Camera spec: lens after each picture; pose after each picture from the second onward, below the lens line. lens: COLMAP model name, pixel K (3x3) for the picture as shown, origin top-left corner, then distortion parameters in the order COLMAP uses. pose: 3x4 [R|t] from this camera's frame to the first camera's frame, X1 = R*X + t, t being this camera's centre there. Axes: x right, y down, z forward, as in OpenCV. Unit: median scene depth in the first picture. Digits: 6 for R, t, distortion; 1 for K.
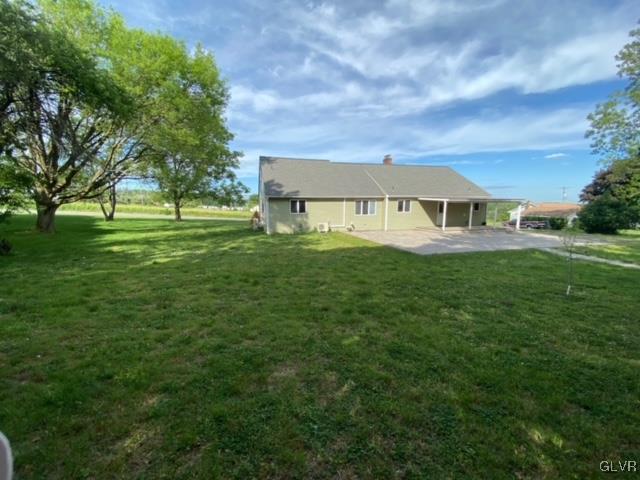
lens RADIAL K [[256.1, 0, 320.0], [0, 256.1, 240.0], [0, 0, 1]] dist [-0.037415, -0.000489]
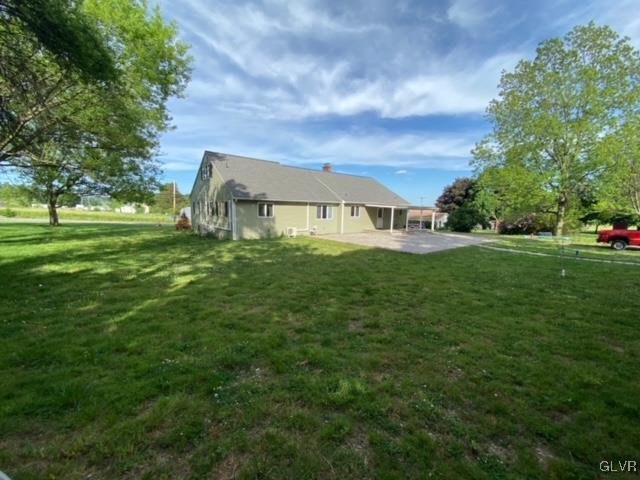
lens RADIAL K [[252.4, 0, 322.1], [0, 252.4, 254.9], [0, 0, 1]] dist [-0.028366, -0.000249]
pose [[0.901125, -0.055084, 0.430047, -0.288778], [0.033984, 0.997818, 0.056599, -0.010152], [-0.432226, -0.036388, 0.901031, 0.059356]]
